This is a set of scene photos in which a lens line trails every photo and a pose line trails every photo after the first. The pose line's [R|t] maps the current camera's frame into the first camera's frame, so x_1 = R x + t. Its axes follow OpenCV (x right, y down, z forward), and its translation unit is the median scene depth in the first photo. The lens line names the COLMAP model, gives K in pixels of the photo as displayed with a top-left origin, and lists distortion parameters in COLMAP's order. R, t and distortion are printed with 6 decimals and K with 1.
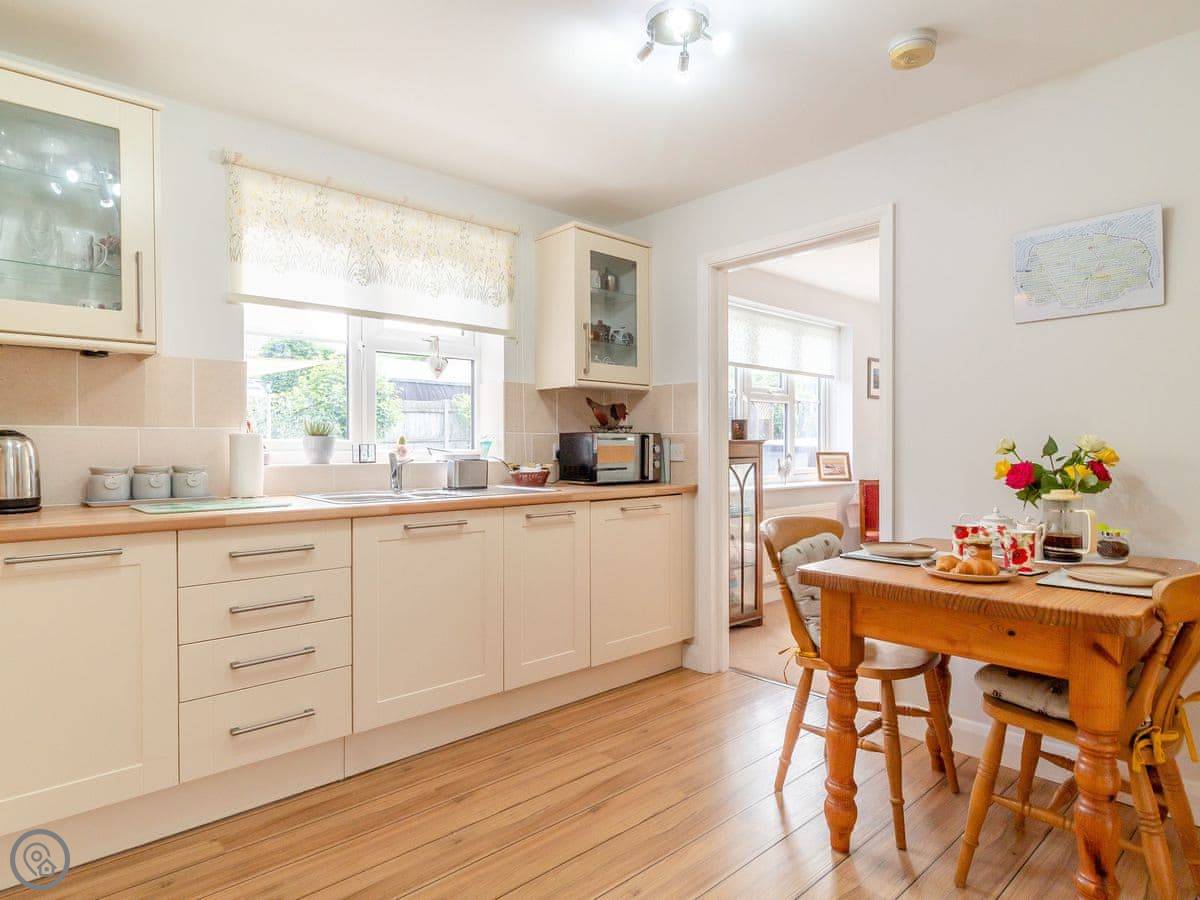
lens RADIAL K [[702.5, 0, 597.6], [0, 702.5, 452.1], [0, 0, 1]] dist [0.005086, 0.000375]
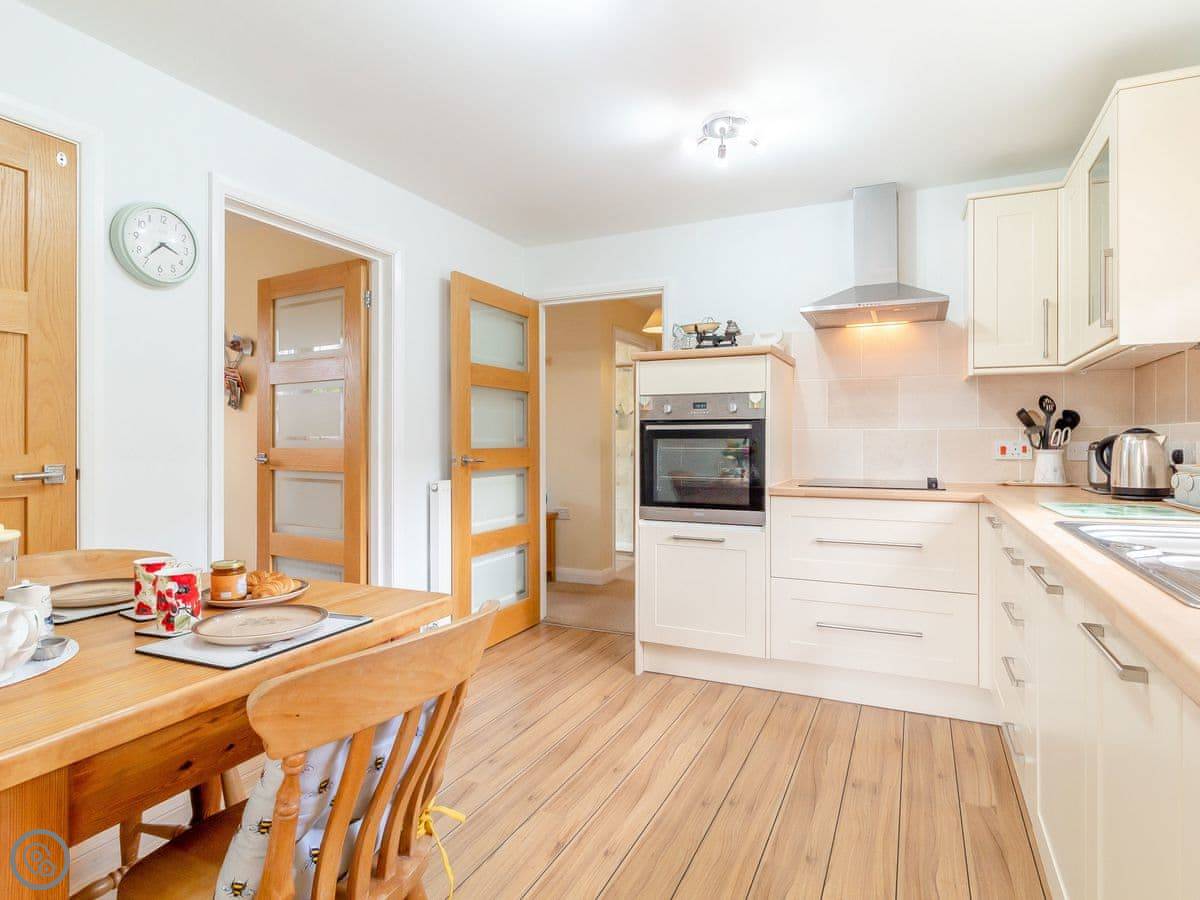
lens RADIAL K [[687.8, 0, 596.7], [0, 687.8, 439.2], [0, 0, 1]] dist [0.004555, 0.001508]
pose [[-0.926538, -0.001080, -0.376200, 0.298008], [-0.003082, 0.999984, 0.004718, -0.011591], [0.376189, 0.005531, -0.926526, 1.248990]]
